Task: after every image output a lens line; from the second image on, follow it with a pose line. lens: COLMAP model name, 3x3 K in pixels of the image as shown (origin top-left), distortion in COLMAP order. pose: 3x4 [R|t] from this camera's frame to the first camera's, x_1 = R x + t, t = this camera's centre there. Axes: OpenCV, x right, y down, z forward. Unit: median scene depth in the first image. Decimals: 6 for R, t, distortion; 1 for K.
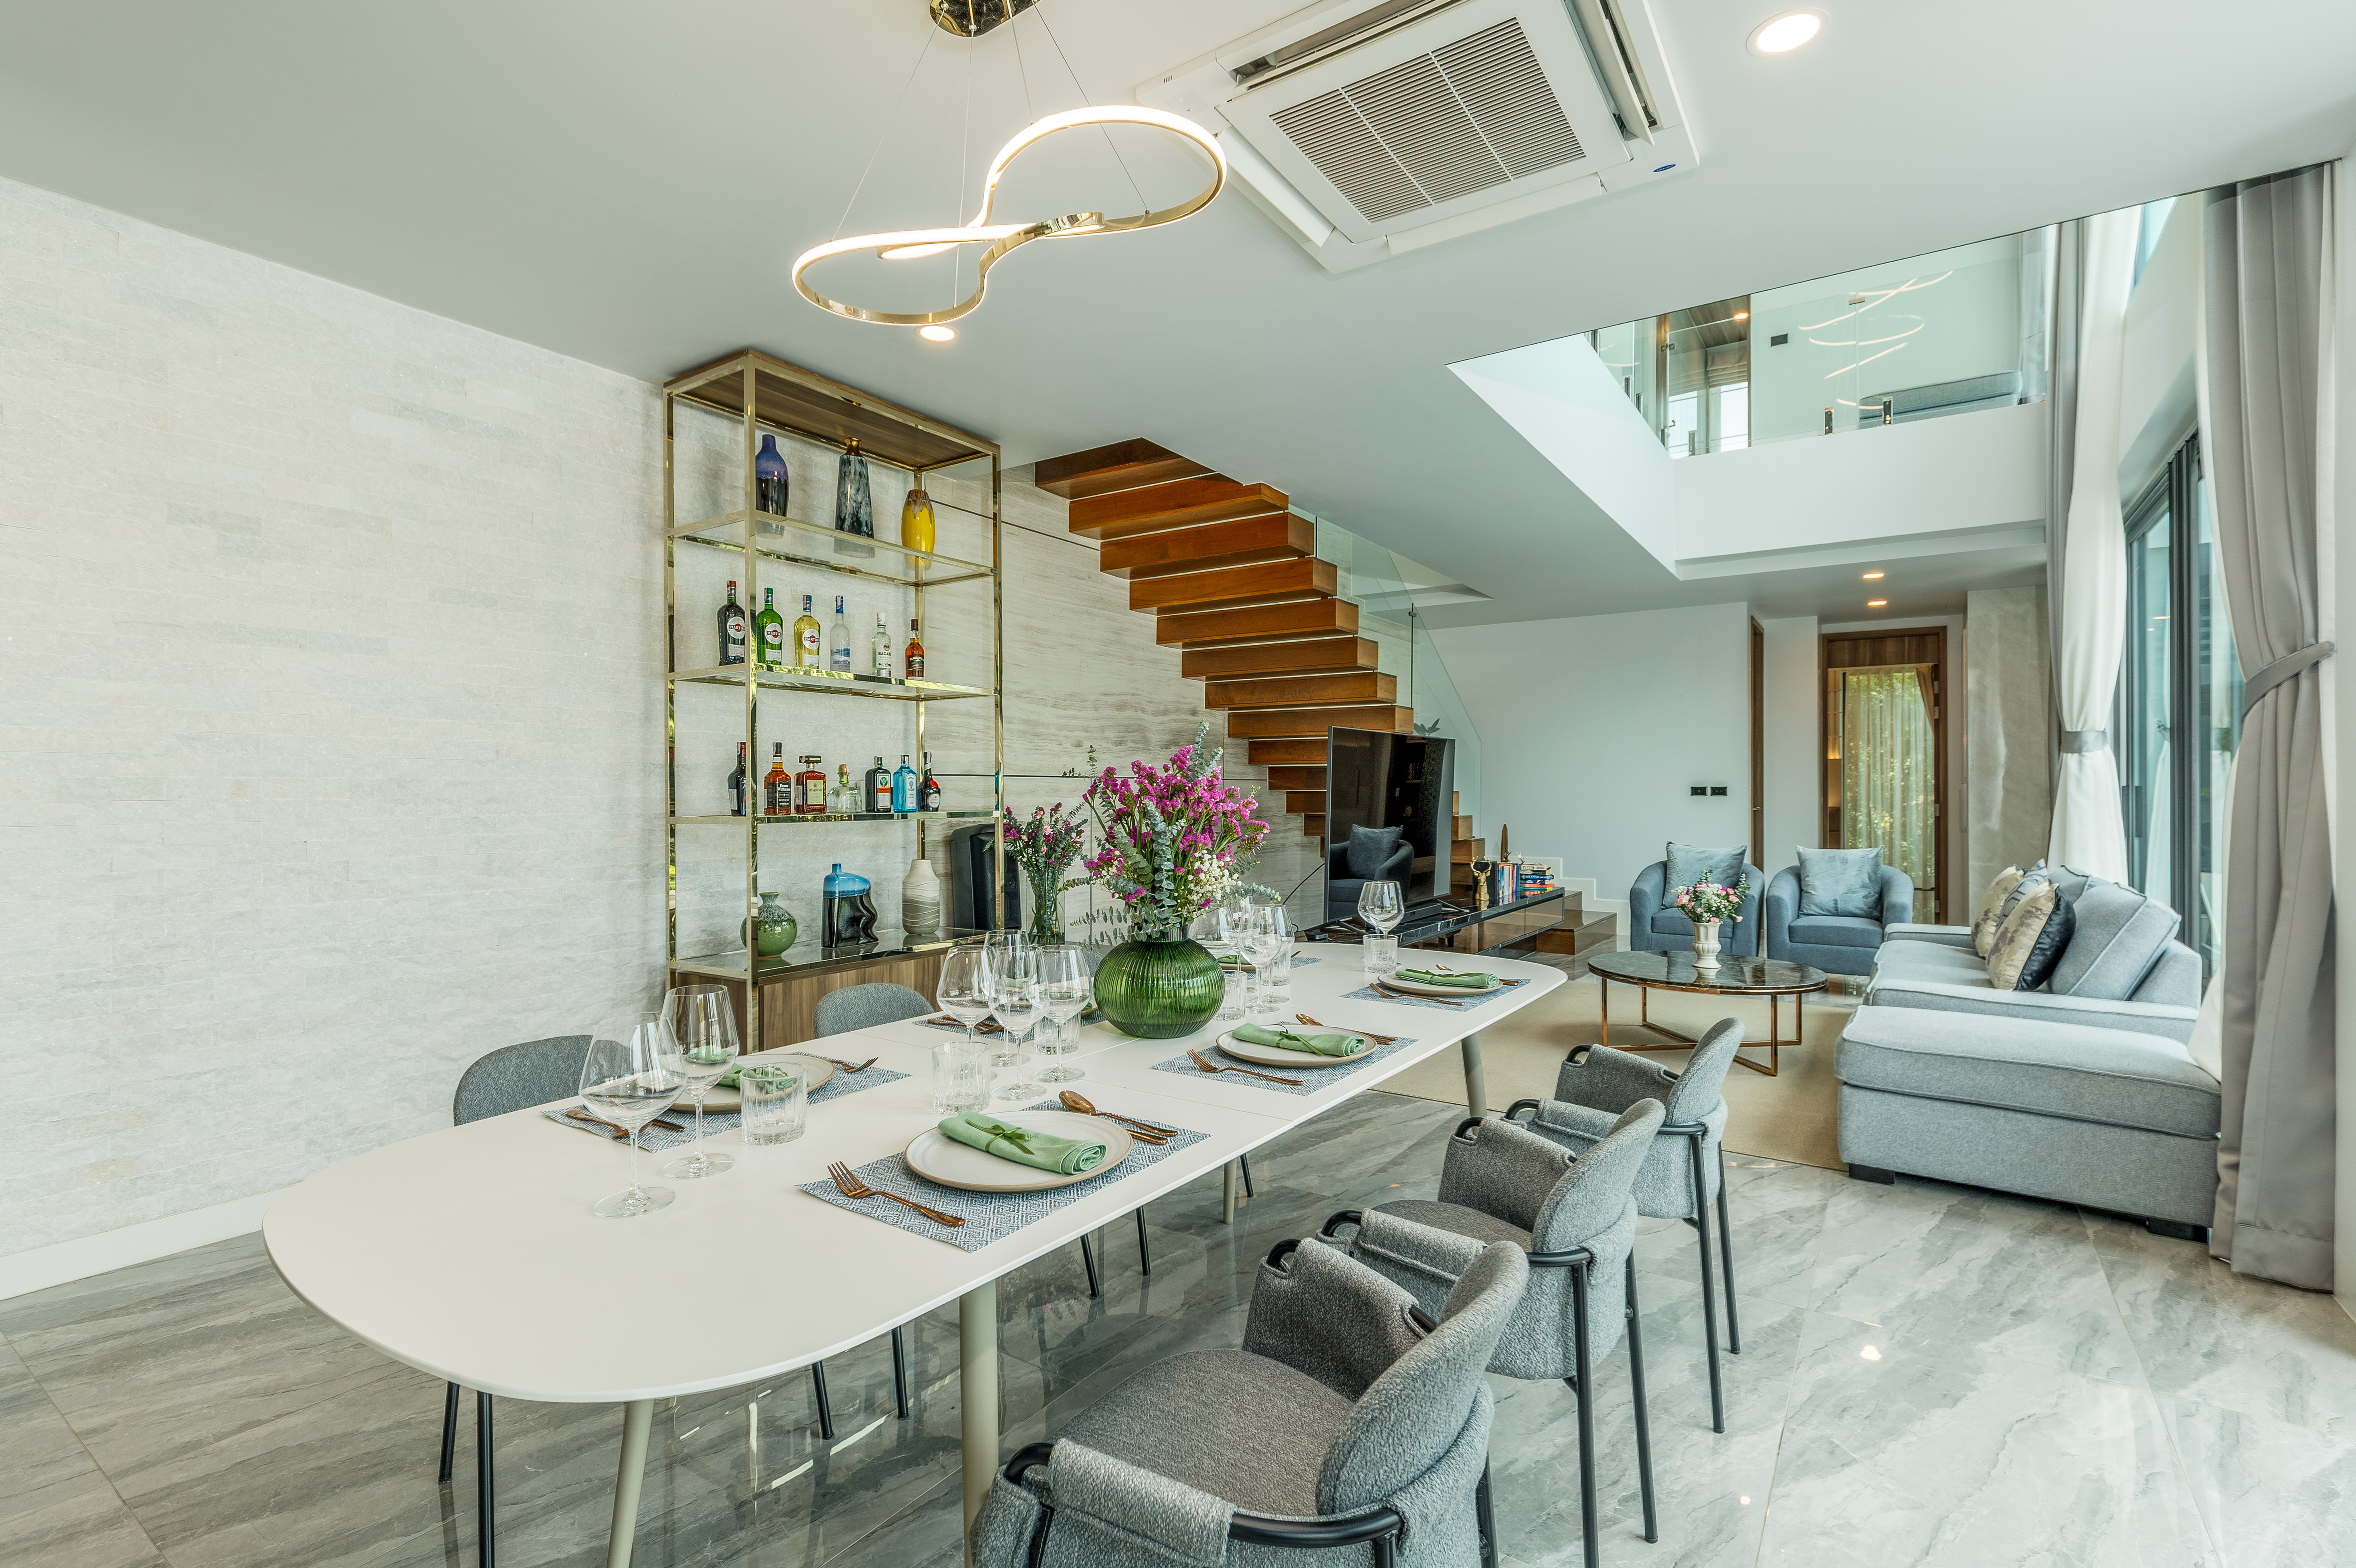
lens RADIAL K [[1077.4, 0, 1186.5], [0, 1077.4, 783.0], [0, 0, 1]] dist [0.003133, 0.000082]
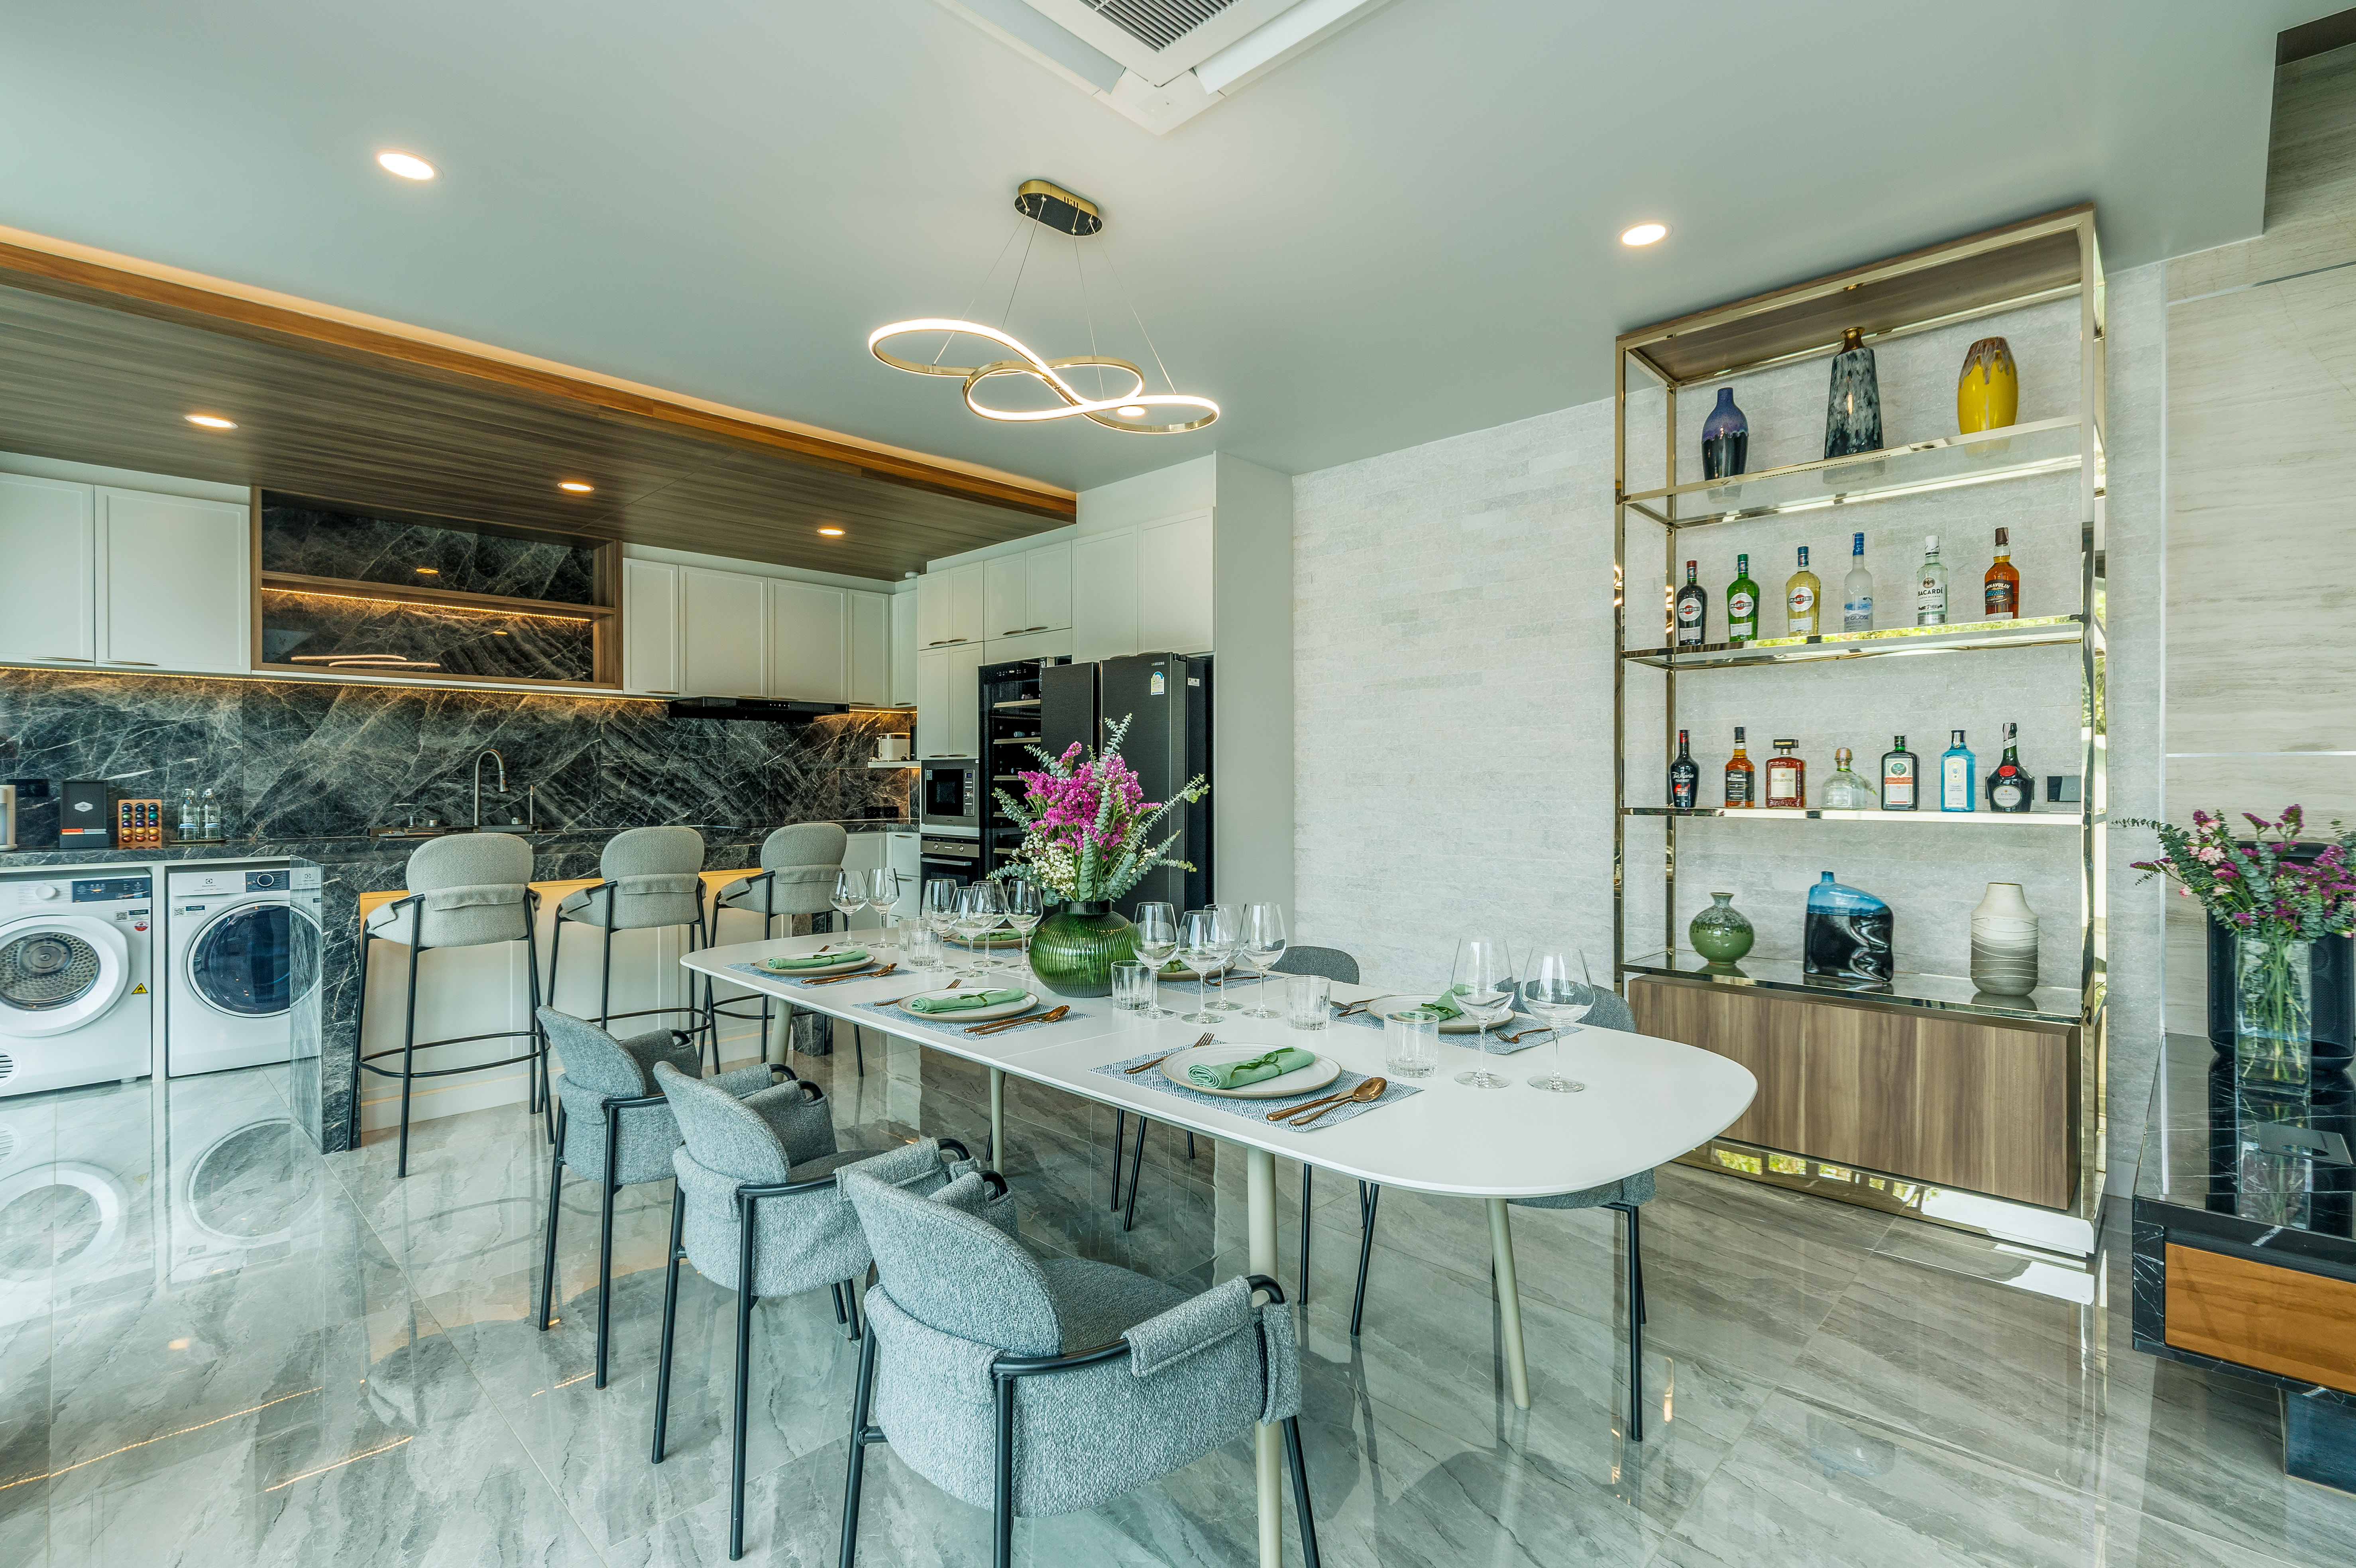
lens RADIAL K [[1077.4, 0, 1186.5], [0, 1077.4, 783.0], [0, 0, 1]] dist [0.003133, 0.000082]
pose [[-0.174407, 0.004182, -0.984665, 0.600202], [0.007386, 0.999968, 0.002939, 0.002986], [0.984646, -0.006760, -0.174432, 0.734442]]
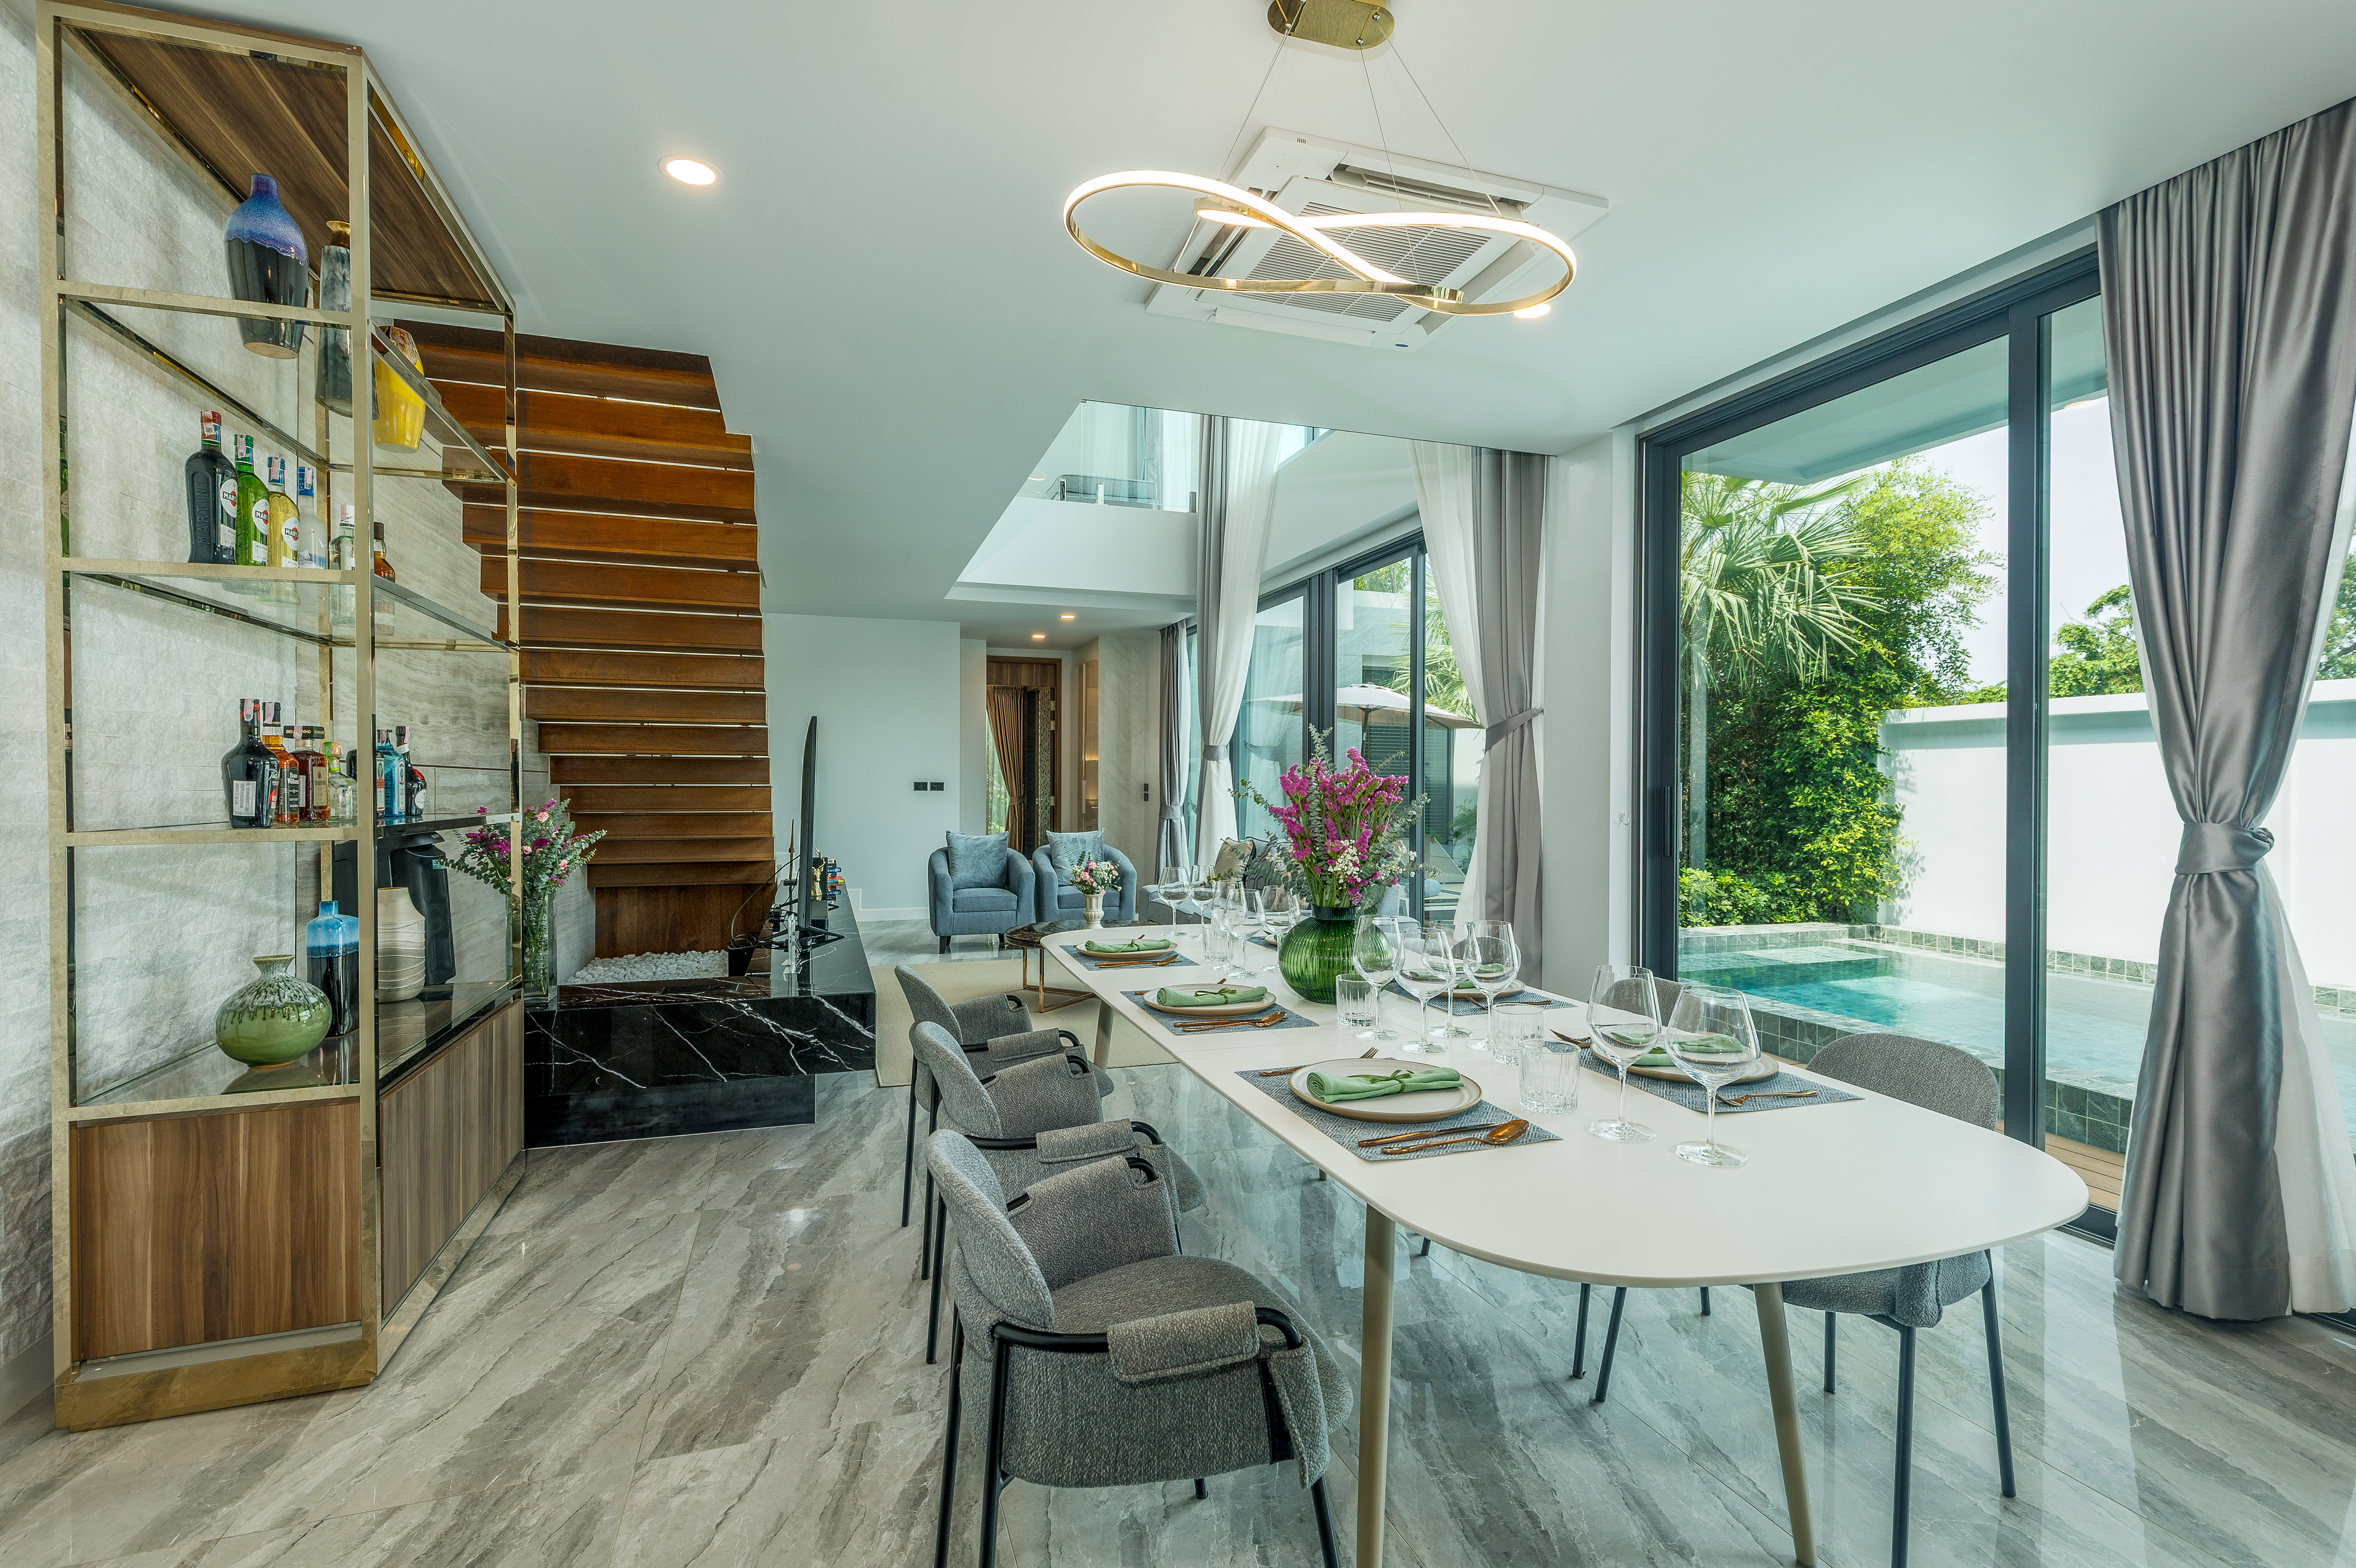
lens RADIAL K [[1077.5, 0, 1186.5], [0, 1077.5, 783.0], [0, 0, 1]] dist [0.003133, 0.000082]
pose [[0.593122, 0.003114, 0.805107, -0.576752], [-0.006409, 0.999979, 0.000854, 0.003361], [-0.805087, -0.005666, 0.593129, 0.256516]]
